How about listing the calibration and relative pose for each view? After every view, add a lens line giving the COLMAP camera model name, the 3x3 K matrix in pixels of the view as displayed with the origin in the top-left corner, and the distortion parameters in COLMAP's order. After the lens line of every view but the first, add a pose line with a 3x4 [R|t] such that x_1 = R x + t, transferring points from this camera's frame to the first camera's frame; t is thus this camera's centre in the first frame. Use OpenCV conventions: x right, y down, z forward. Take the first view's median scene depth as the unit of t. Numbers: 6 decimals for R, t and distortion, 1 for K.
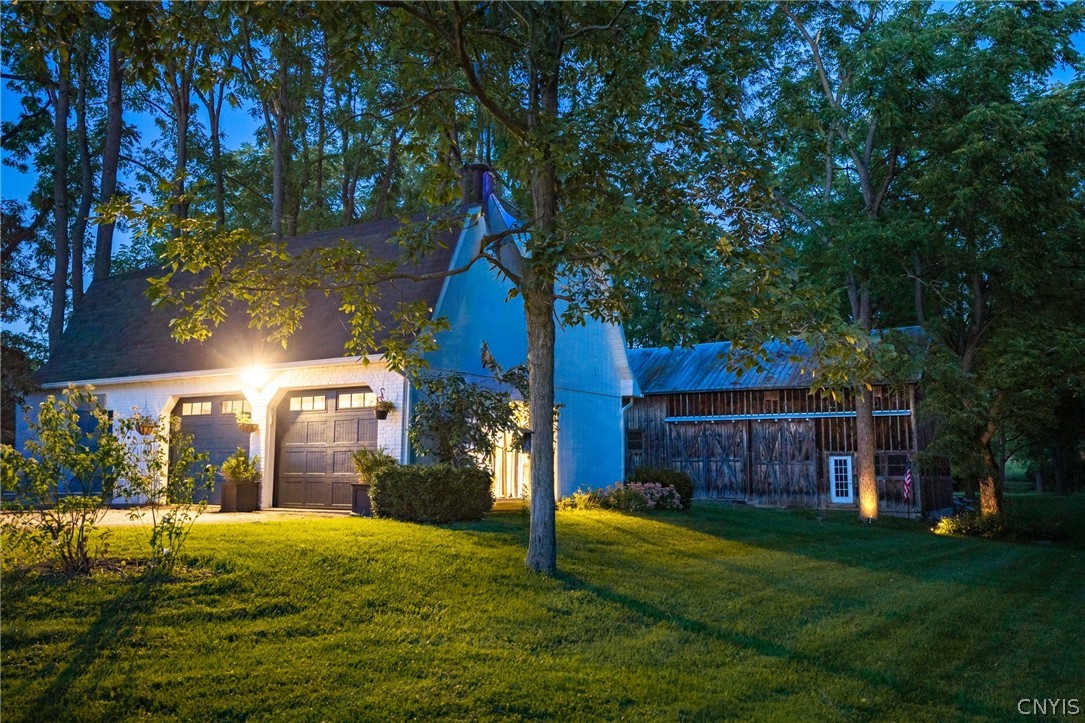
lens RADIAL K [[896.4, 0, 546.8], [0, 896.4, 360.9], [0, 0, 1]] dist [0.027801, -0.058687]
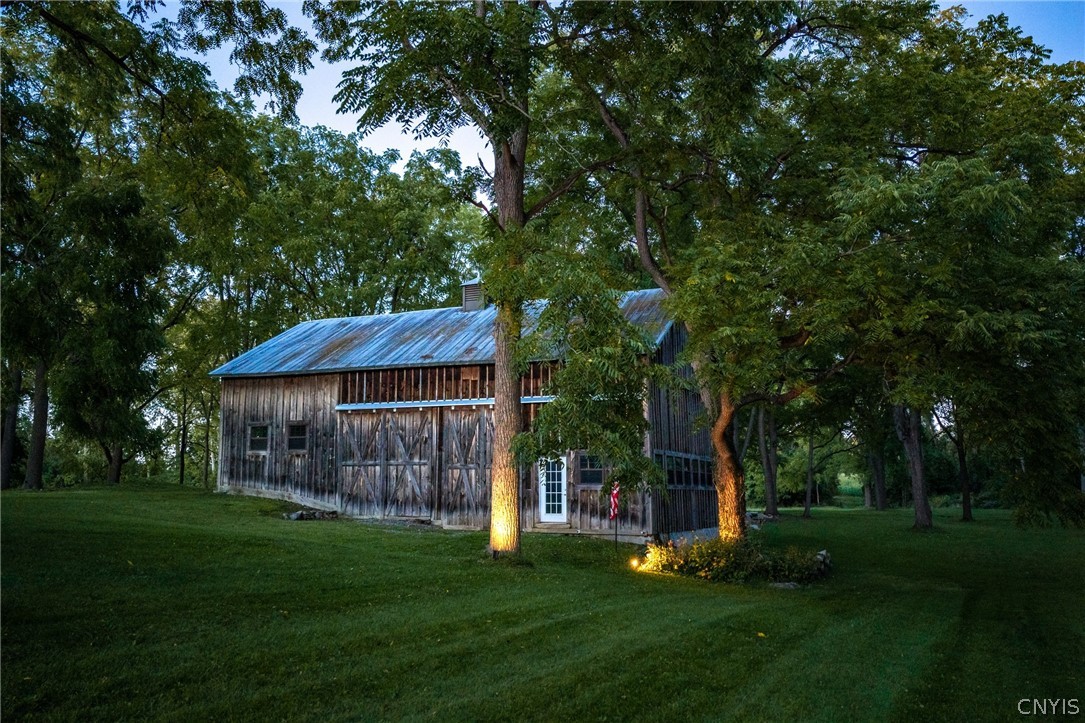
lens RADIAL K [[896.4, 0, 546.8], [0, 896.4, 360.9], [0, 0, 1]] dist [0.027801, -0.058687]
pose [[0.989618, 0.017671, 0.142630, 0.206337], [-0.015638, 0.999760, -0.015367, 0.038333], [-0.142867, 0.012977, 0.989657, 0.274593]]
